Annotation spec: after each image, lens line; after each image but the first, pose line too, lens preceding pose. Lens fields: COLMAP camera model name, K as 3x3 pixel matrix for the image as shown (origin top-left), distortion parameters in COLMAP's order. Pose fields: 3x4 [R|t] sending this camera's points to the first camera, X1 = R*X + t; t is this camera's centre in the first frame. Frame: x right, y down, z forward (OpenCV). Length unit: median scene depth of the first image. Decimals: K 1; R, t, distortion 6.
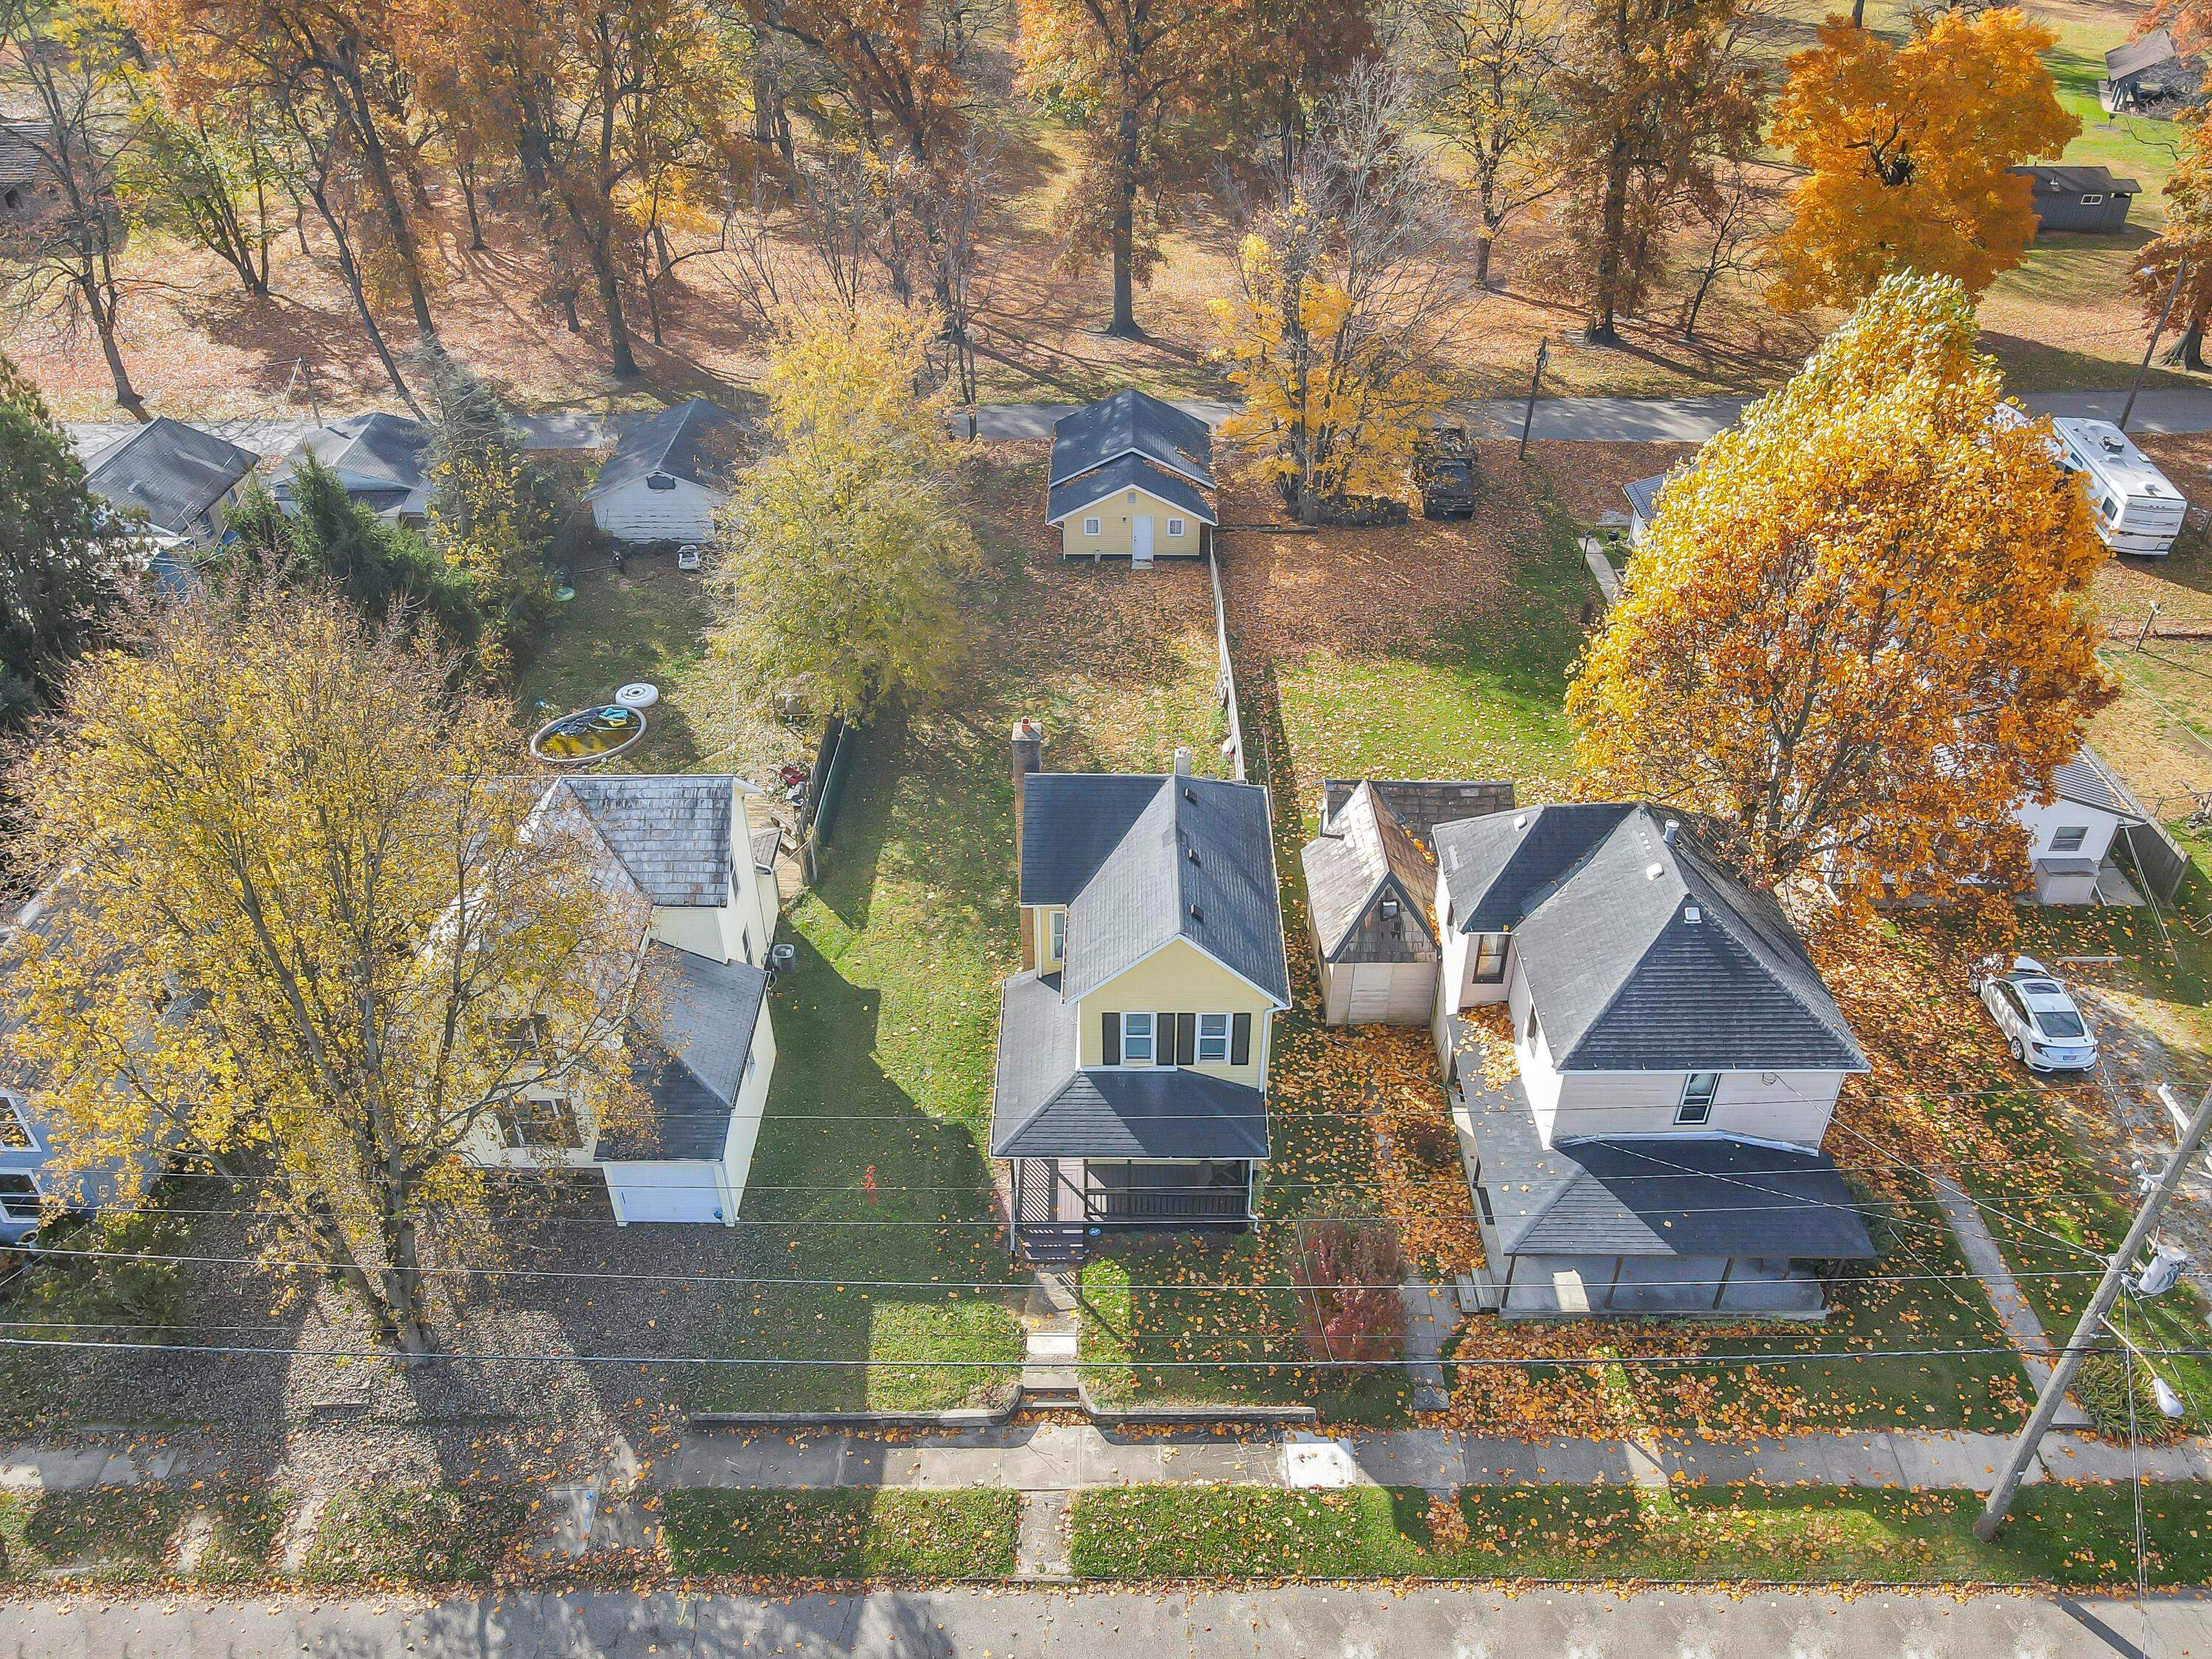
lens RADIAL K [[1654.5, 0, 1102.0], [0, 1654.5, 829.1], [0, 0, 1]] dist [0.014638, 0.012322]
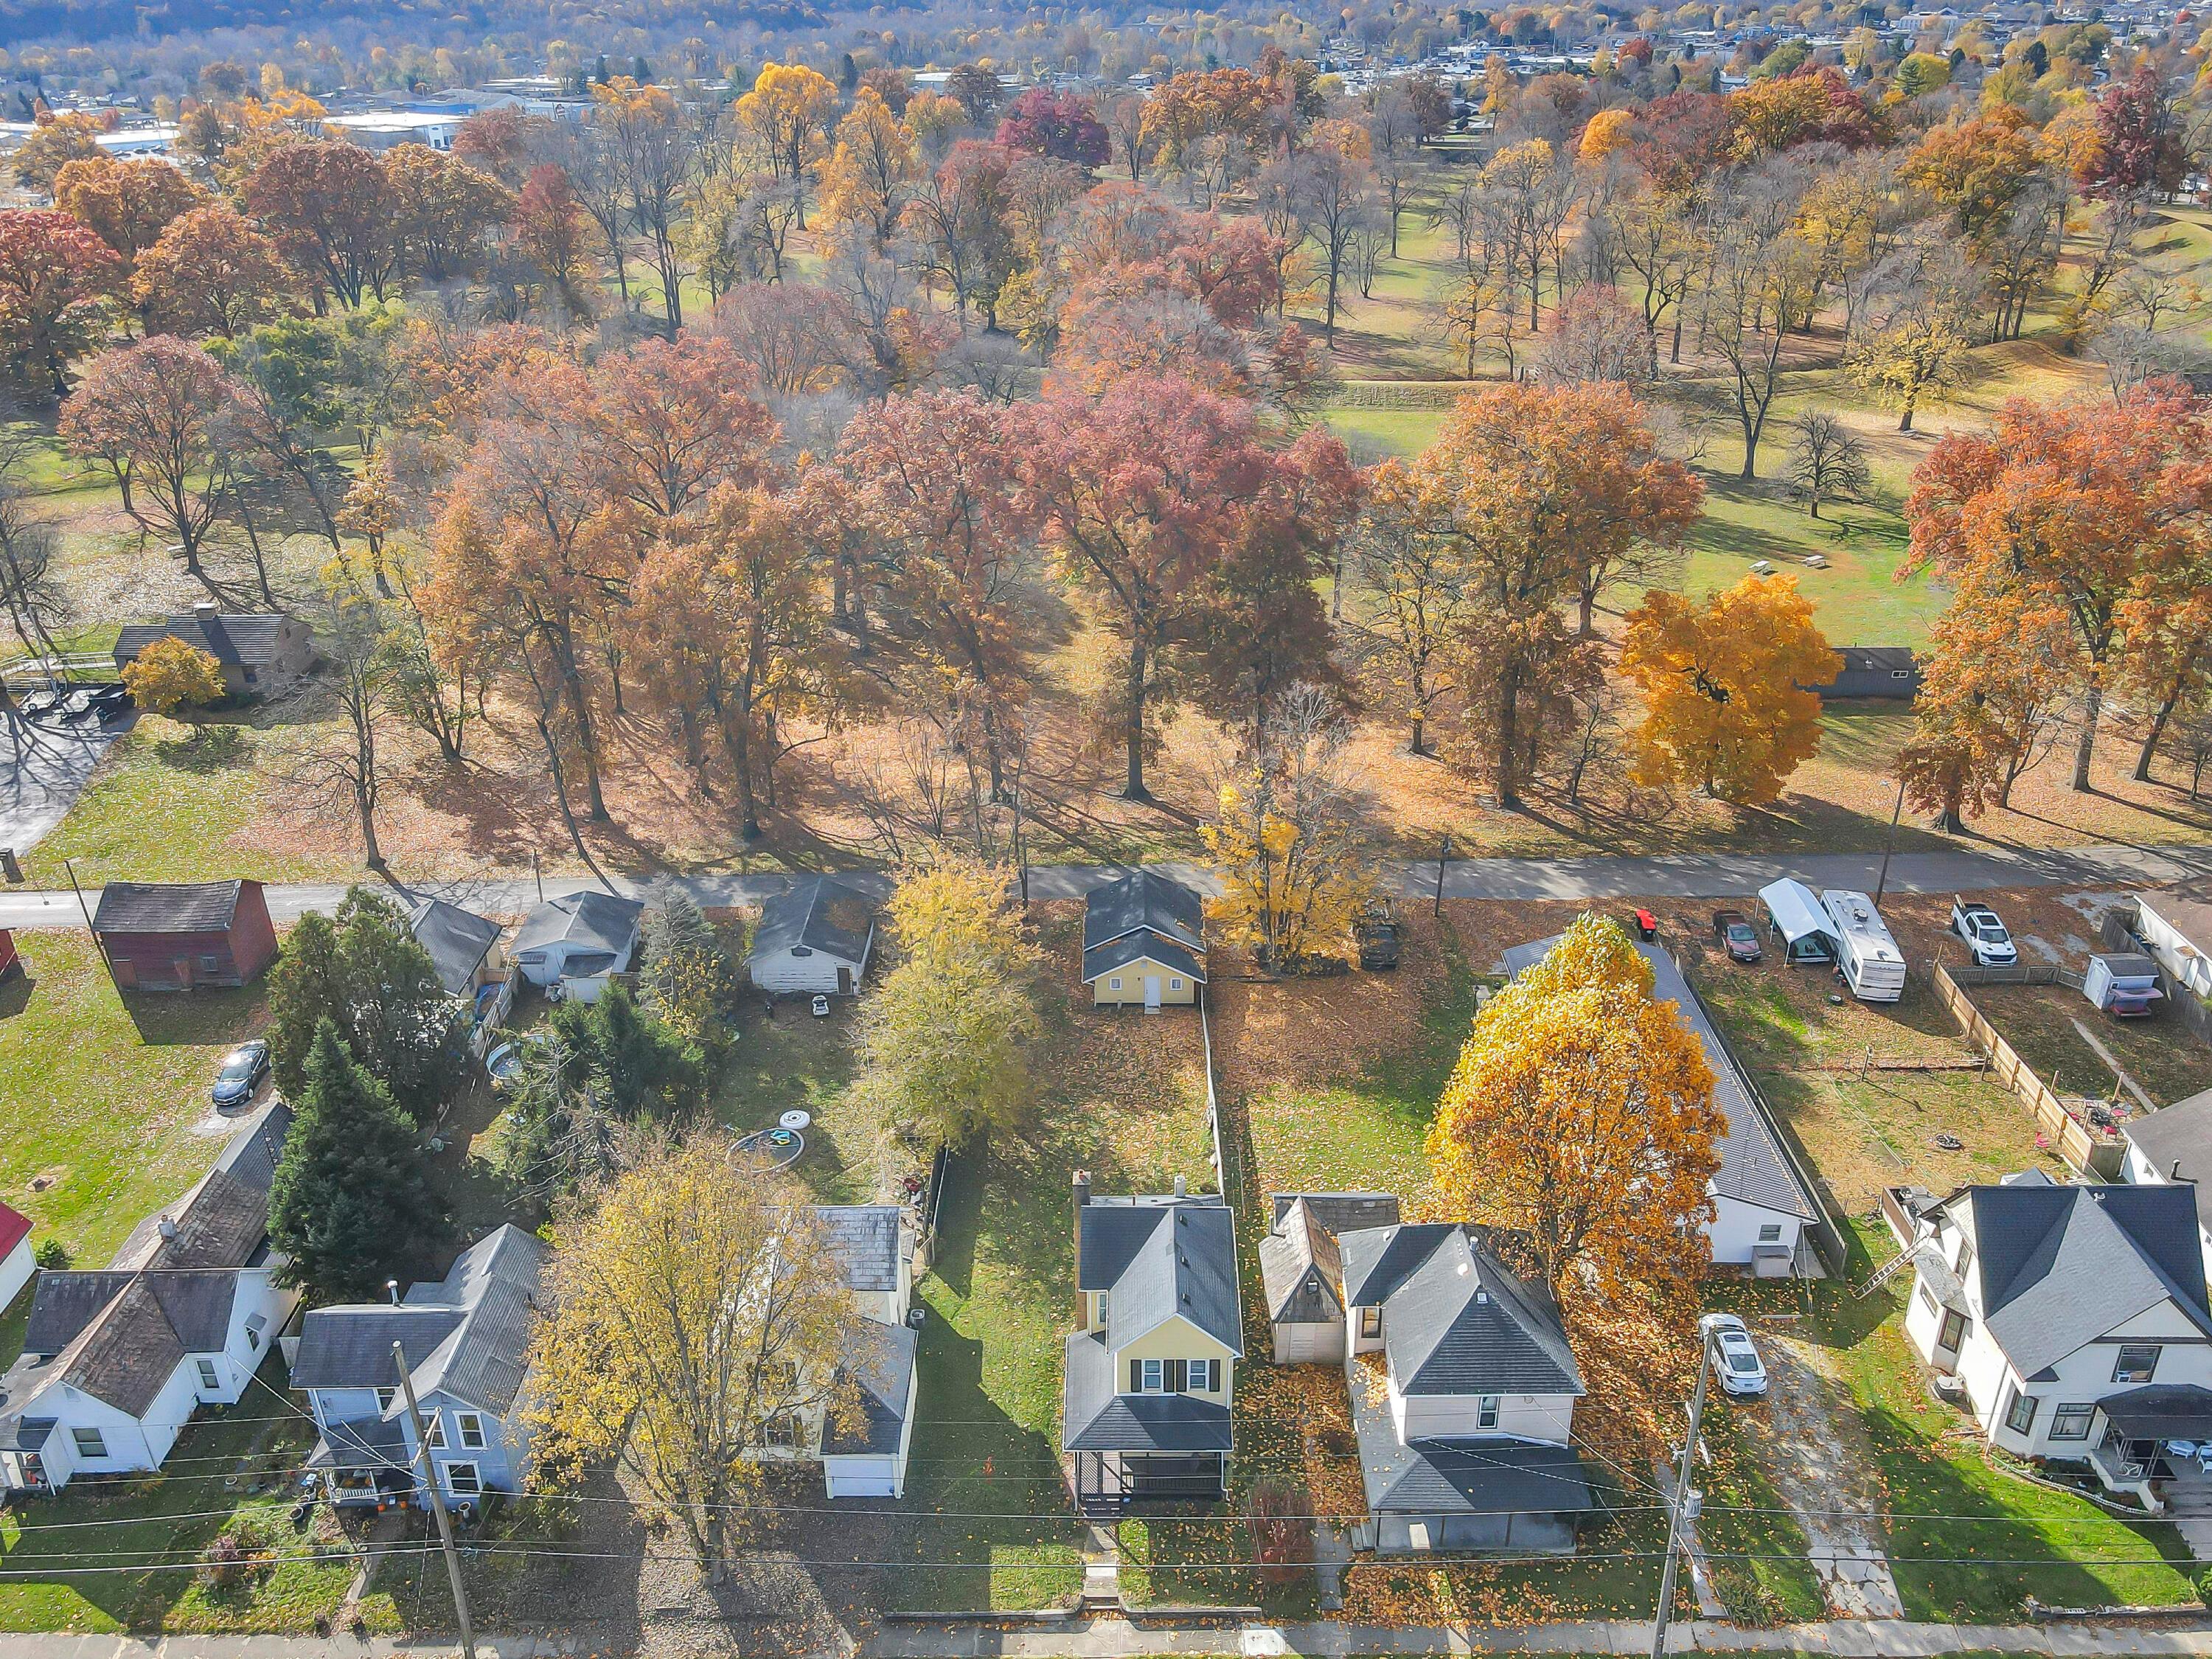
lens RADIAL K [[1729.3, 0, 1103.5], [0, 1729.3, 833.2], [0, 0, 1]] dist [0.008650, 0.021102]
pose [[0.999982, -0.004779, -0.003667, -0.014250], [0.004098, 0.985866, -0.167487, -0.092783], [0.004416, 0.167469, 0.985867, -0.624208]]
